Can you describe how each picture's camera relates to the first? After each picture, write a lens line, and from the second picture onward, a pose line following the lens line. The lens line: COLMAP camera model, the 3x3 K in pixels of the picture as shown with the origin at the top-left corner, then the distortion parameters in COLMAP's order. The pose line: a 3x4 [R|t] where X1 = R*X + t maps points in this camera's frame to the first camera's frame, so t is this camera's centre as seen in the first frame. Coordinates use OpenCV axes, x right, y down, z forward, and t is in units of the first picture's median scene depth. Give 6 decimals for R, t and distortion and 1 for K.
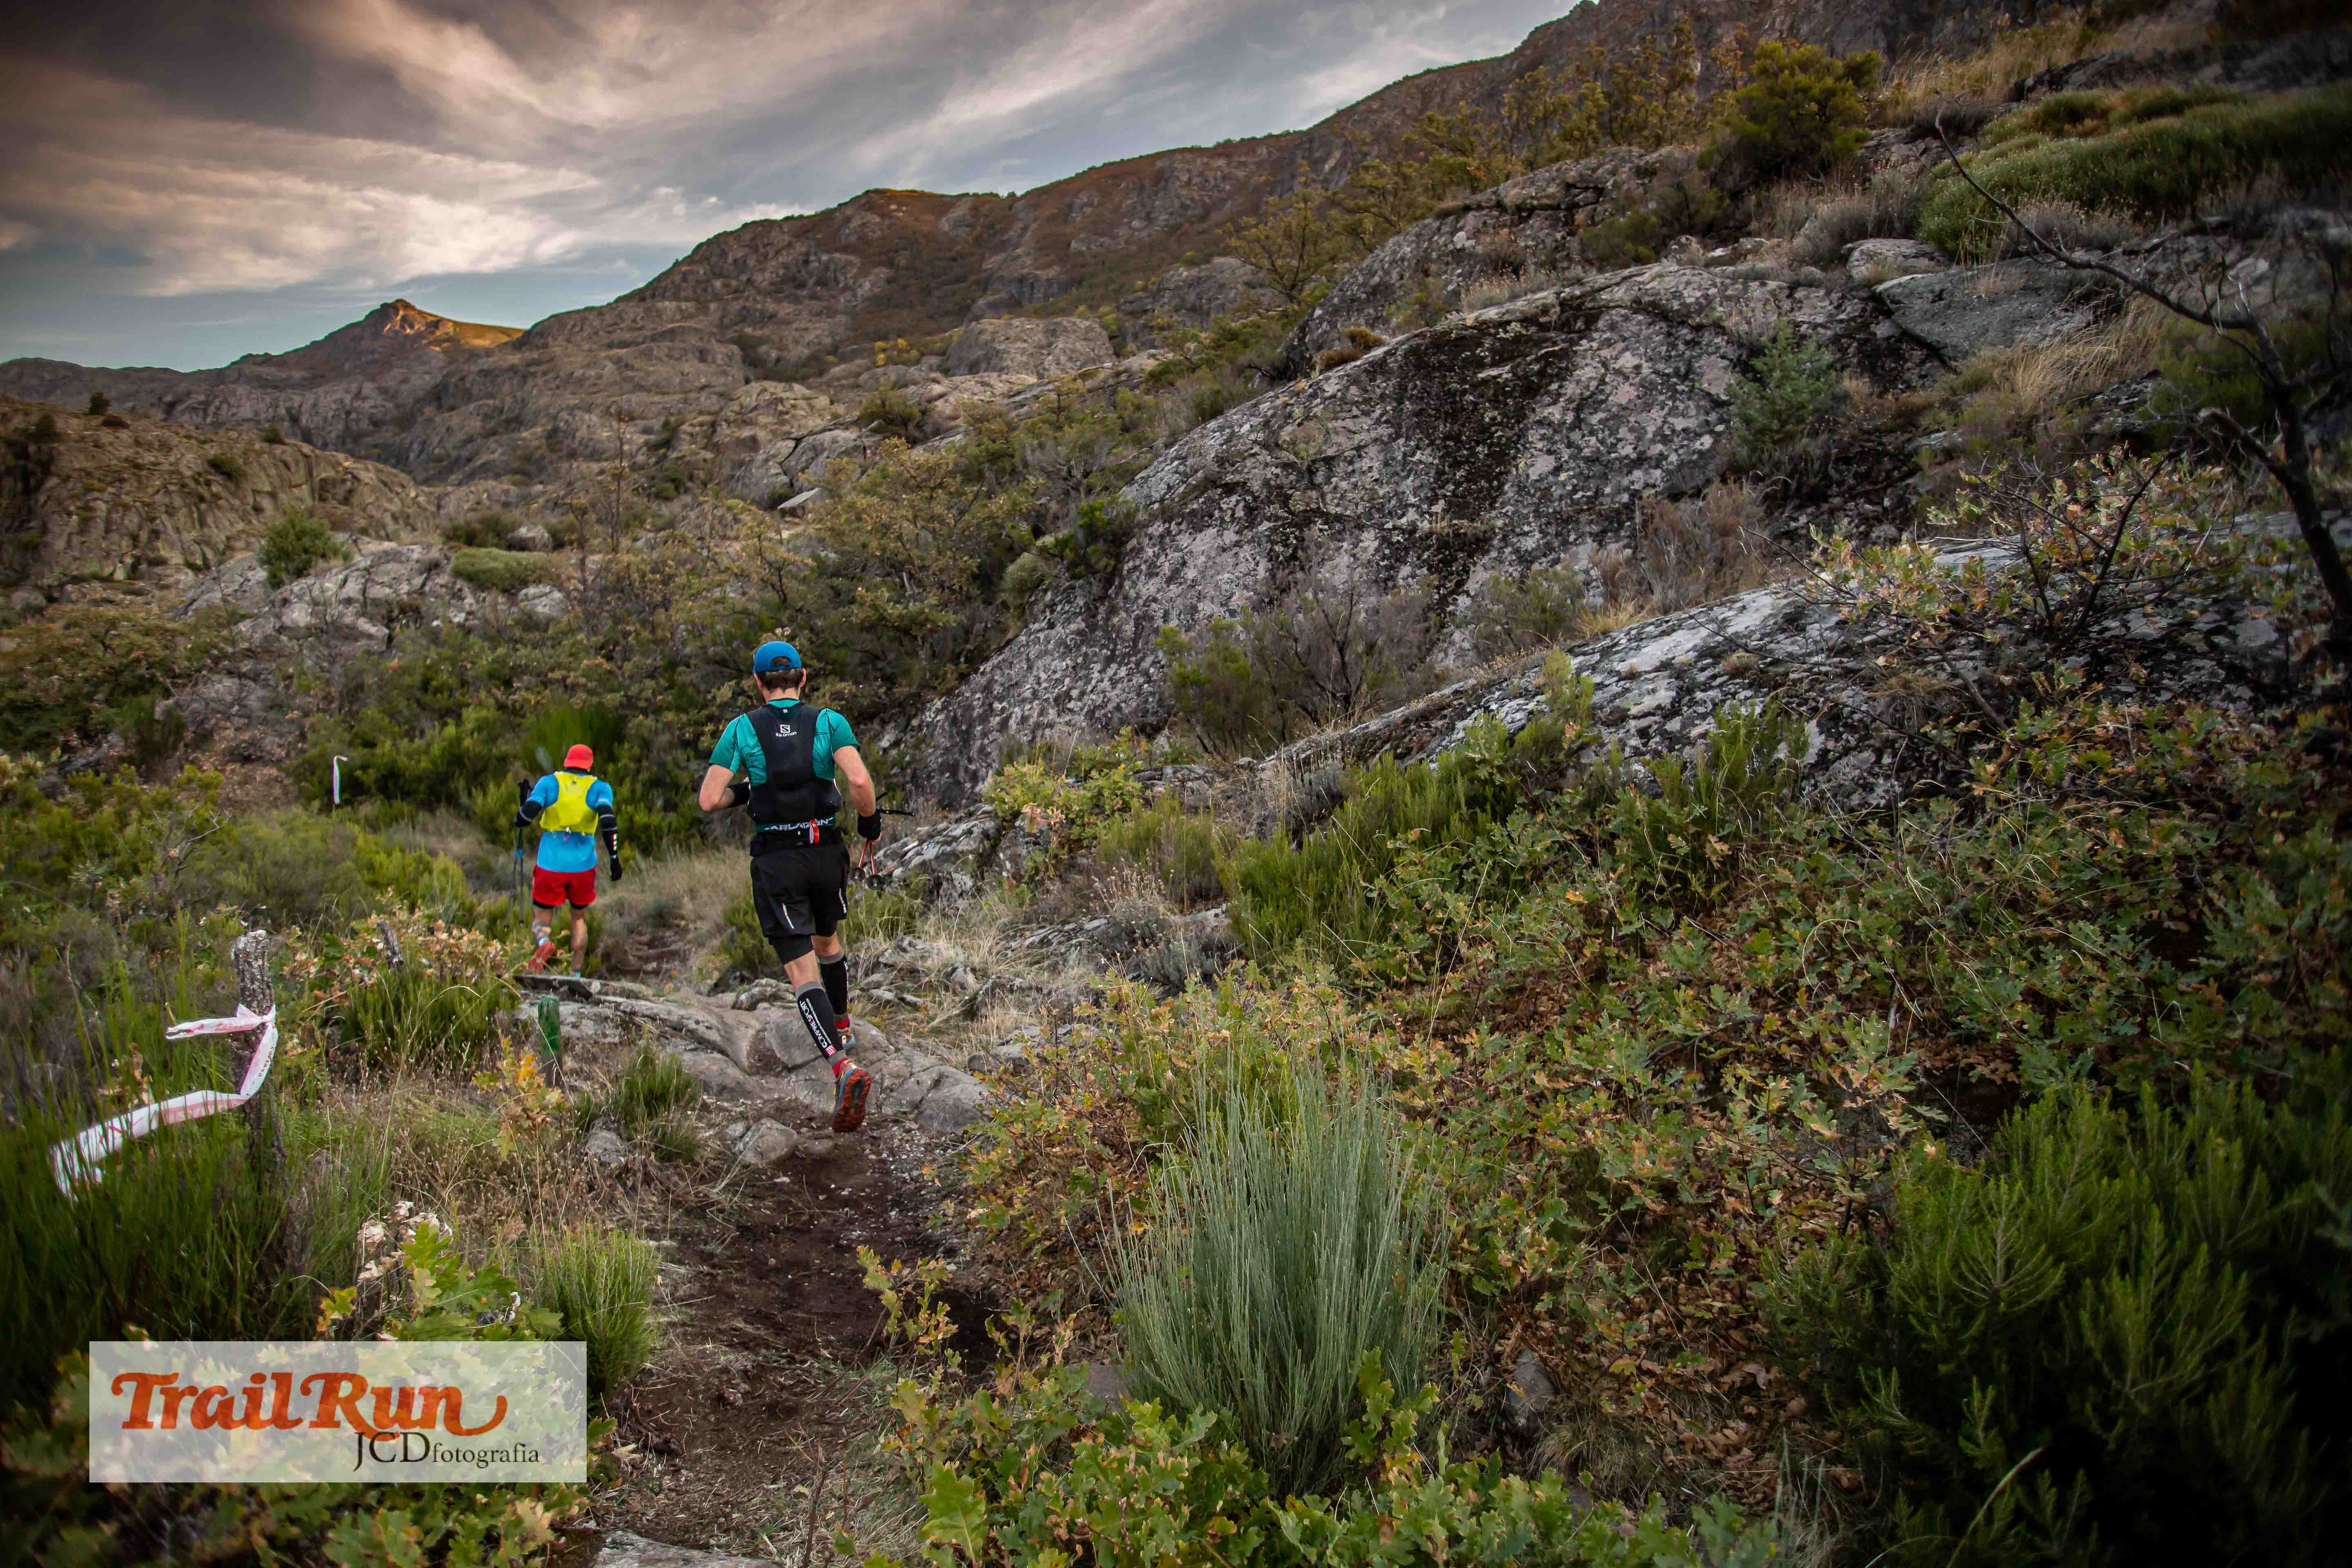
lens RADIAL K [[1354.6, 0, 1176.0], [0, 1354.6, 784.0], [0, 0, 1]] dist [-0.096481, 0.052617]
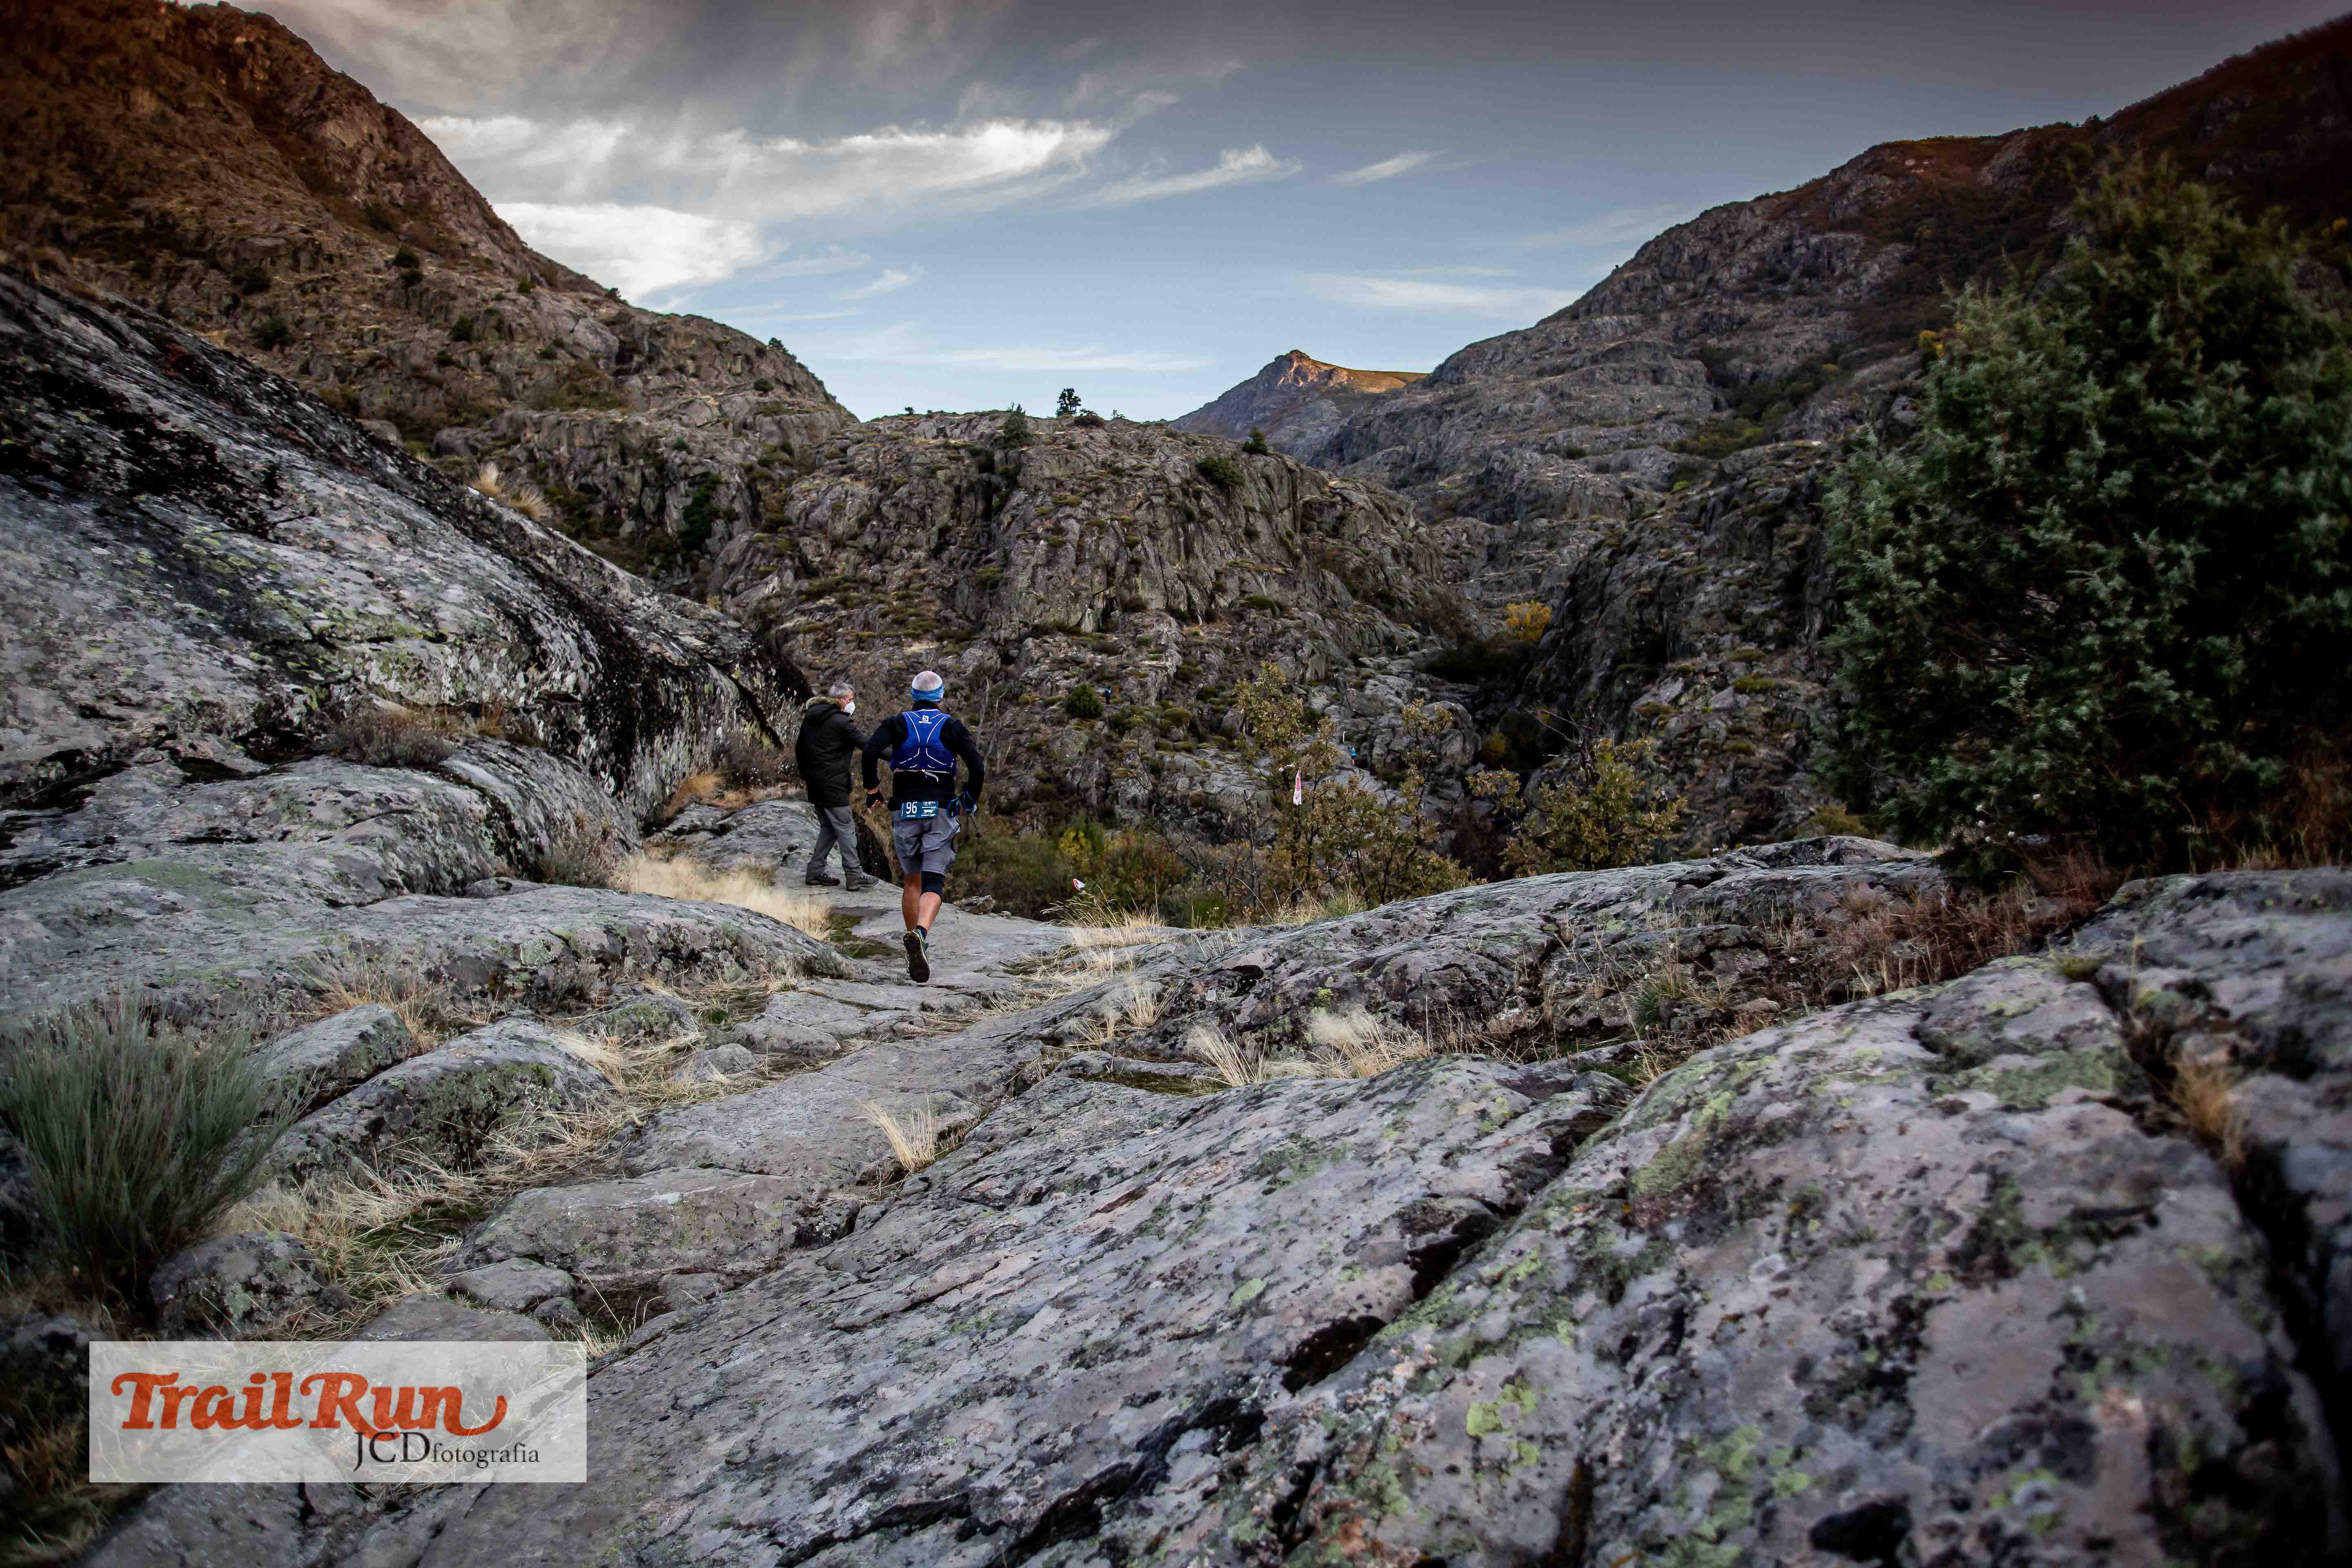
lens RADIAL K [[1689.7, 0, 1176.0], [0, 1689.7, 784.0], [0, 0, 1]] dist [-0.083653, 0.075154]
pose [[0.836060, 0.037490, -0.547356, -0.198524], [-0.081495, 0.995081, -0.056324, -0.022214], [0.542552, 0.091697, 0.835003, 0.203070]]
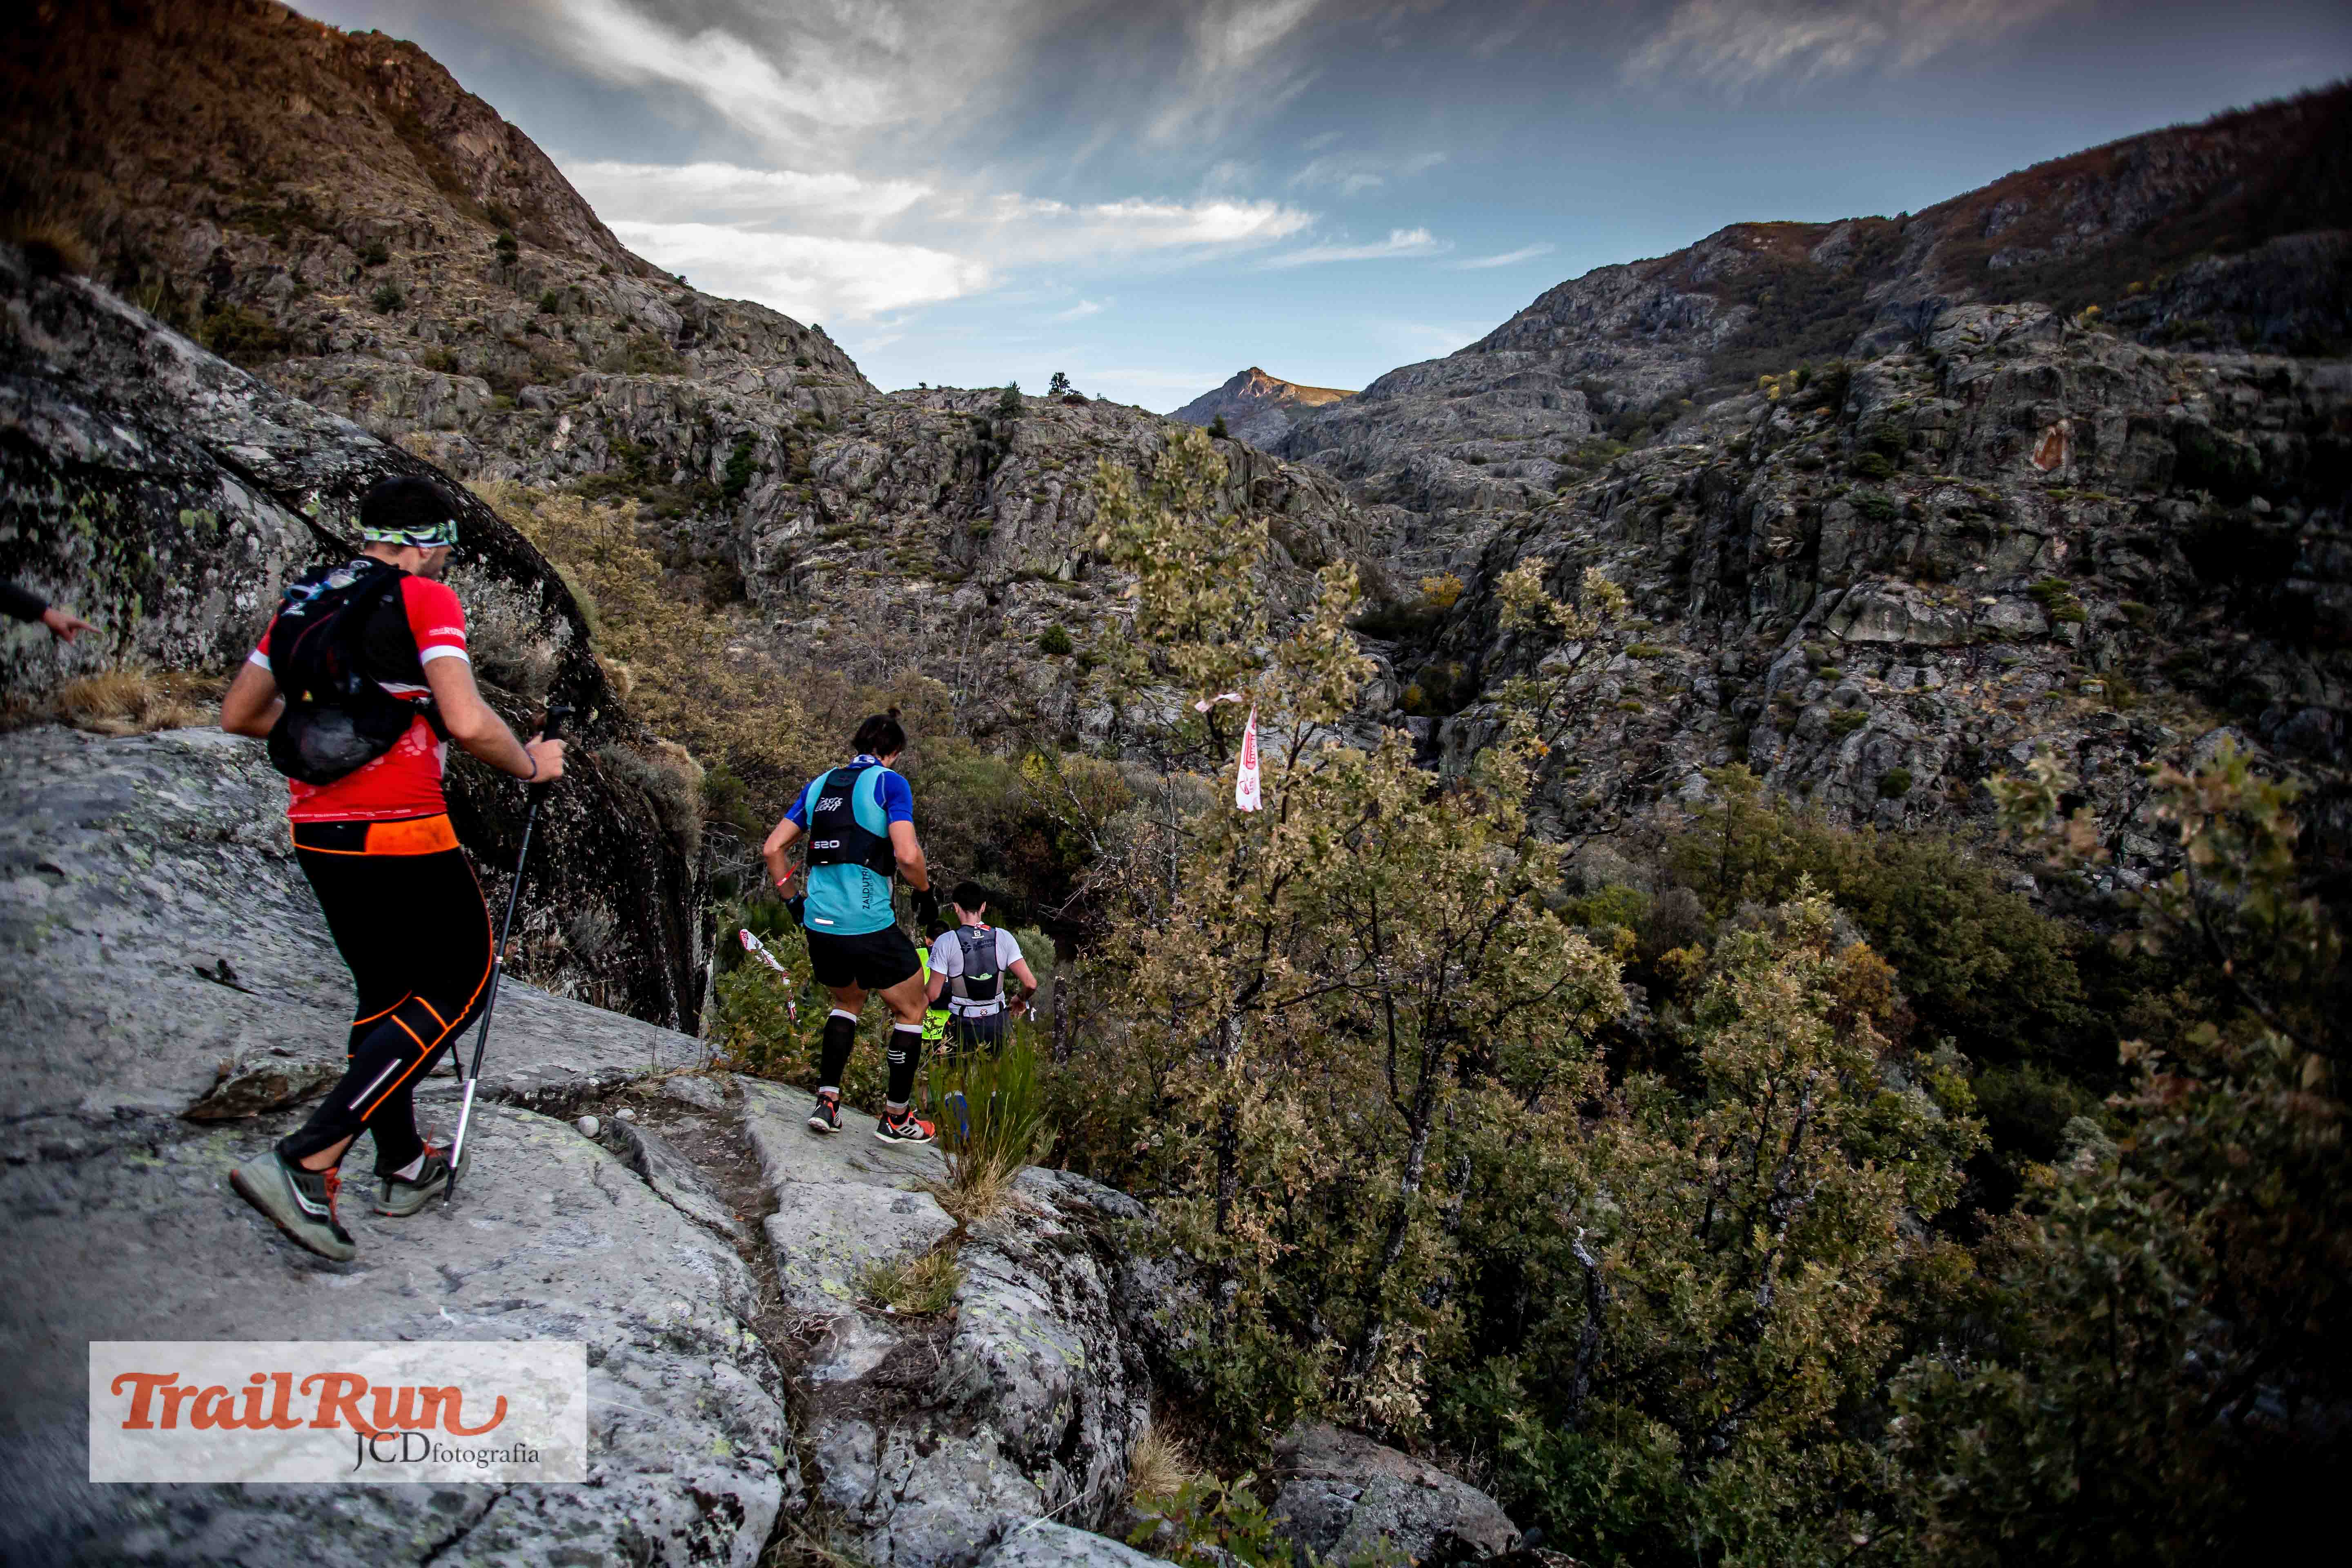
lens RADIAL K [[1354.6, 0, 1176.0], [0, 1354.6, 784.0], [0, 0, 1]] dist [-0.096481, 0.052617]
pose [[0.846850, 0.101109, -0.522133, -0.219641], [-0.123806, 0.992269, -0.008652, -0.025268], [0.517221, 0.071971, 0.852820, 0.240704]]
